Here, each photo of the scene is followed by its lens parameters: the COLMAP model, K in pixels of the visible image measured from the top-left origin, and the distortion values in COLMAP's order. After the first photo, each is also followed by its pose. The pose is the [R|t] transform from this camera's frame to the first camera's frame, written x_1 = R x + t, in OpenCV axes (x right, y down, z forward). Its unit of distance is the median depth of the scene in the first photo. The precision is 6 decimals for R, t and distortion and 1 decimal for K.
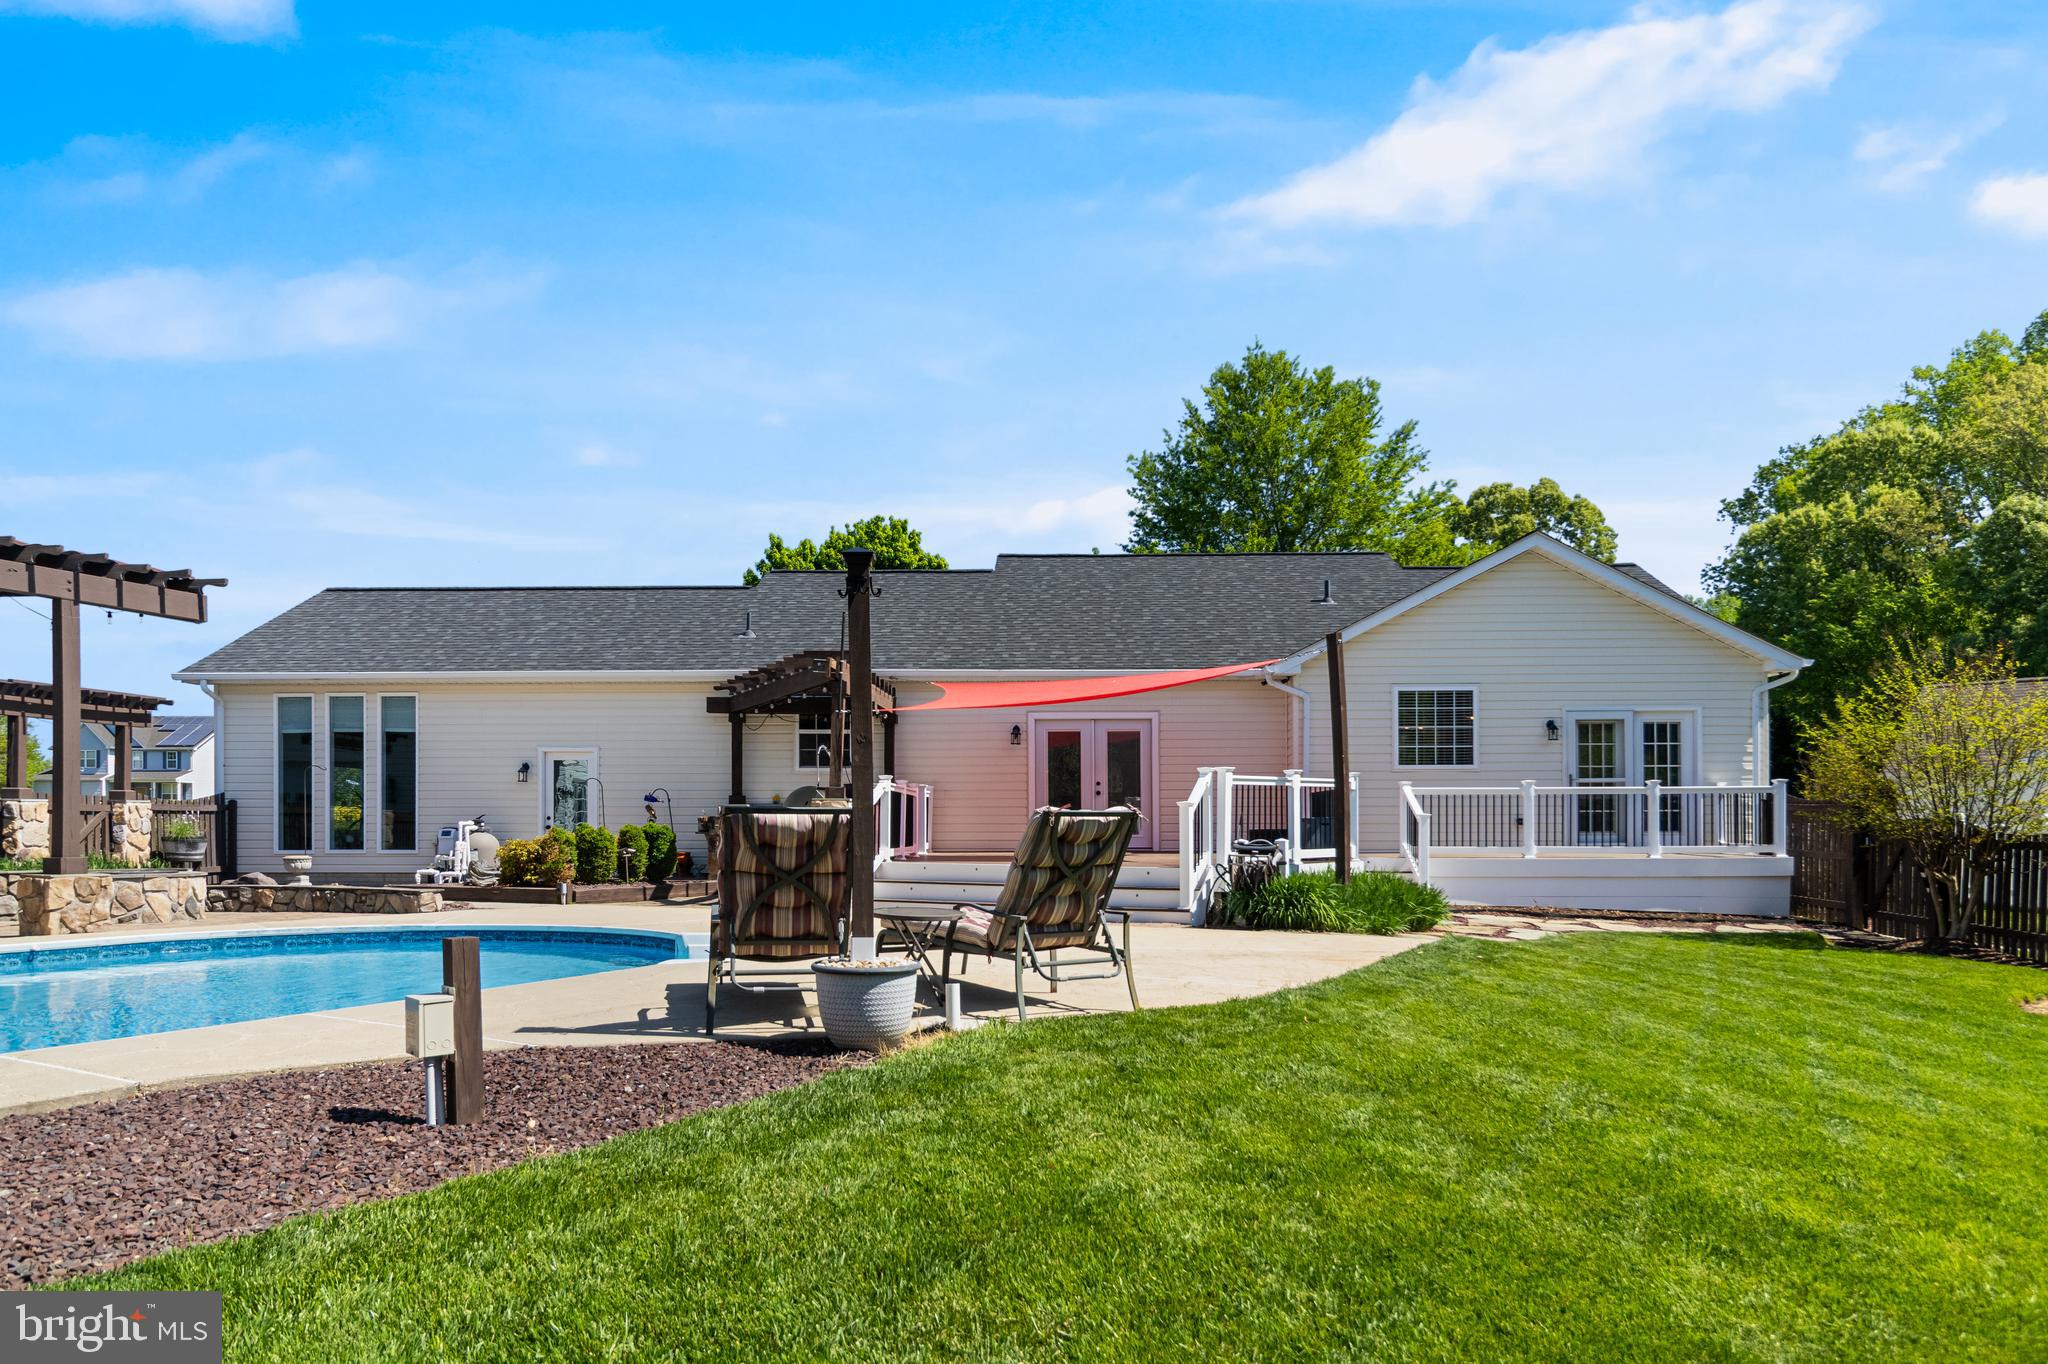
lens RADIAL K [[1278.9, 0, 1022.2], [0, 1278.9, 842.6], [0, 0, 1]] dist [-0.001747, 0.001888]
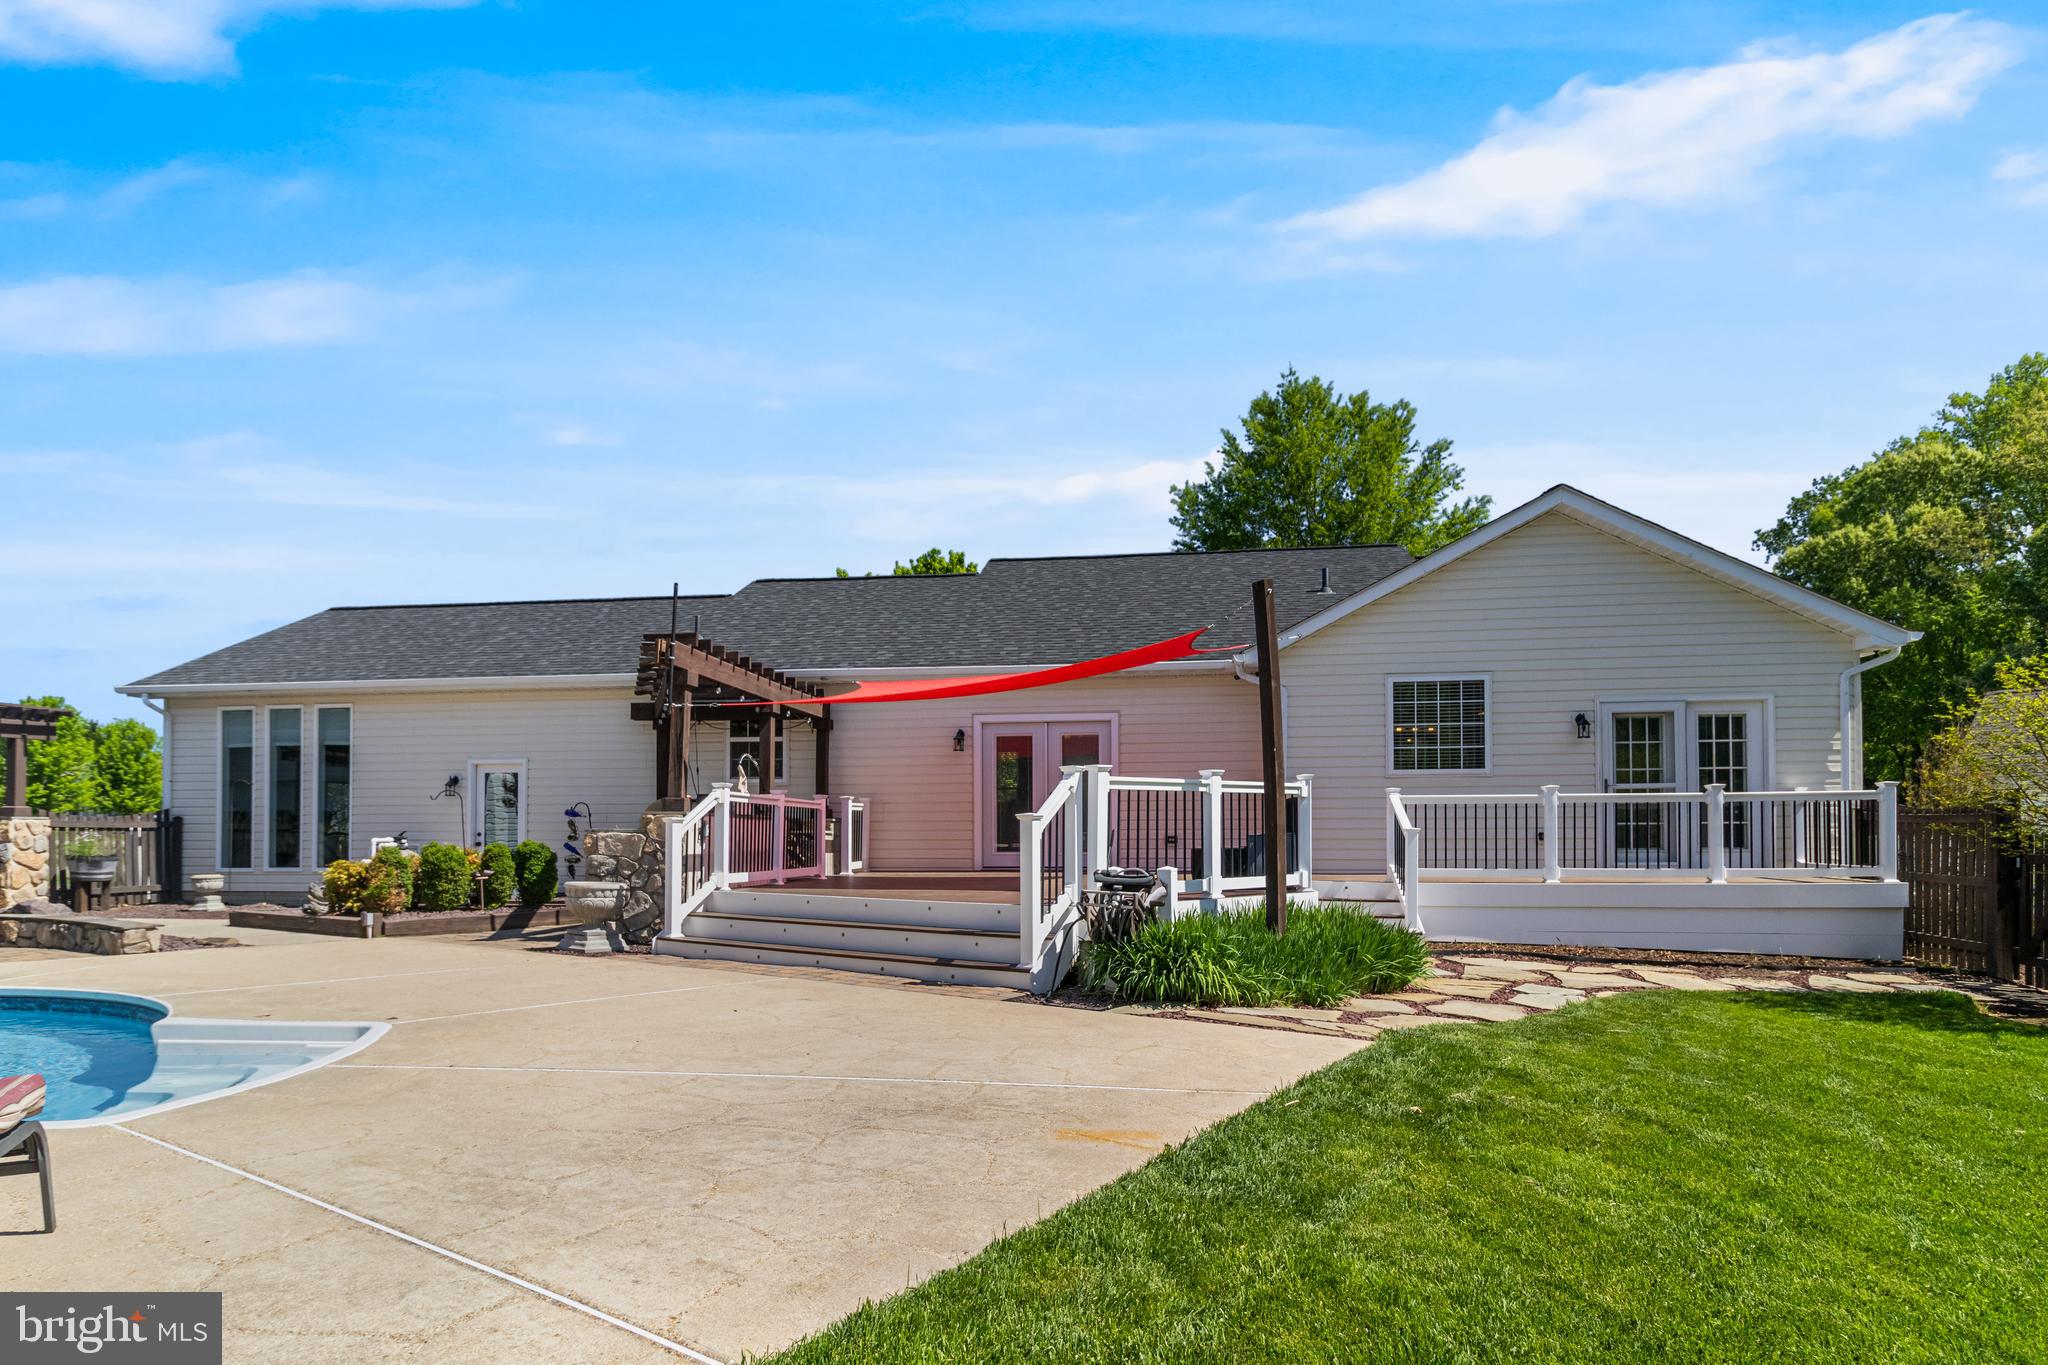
lens RADIAL K [[1101.9, 0, 1021.0], [0, 1101.9, 847.6], [0, 0, 1]] dist [-0.000477, -0.000870]
pose [[0.996289, -0.001615, -0.086055, 0.109181], [0.001369, 0.999995, -0.002915, -0.007216], [0.086059, 0.002787, 0.996286, 0.248547]]
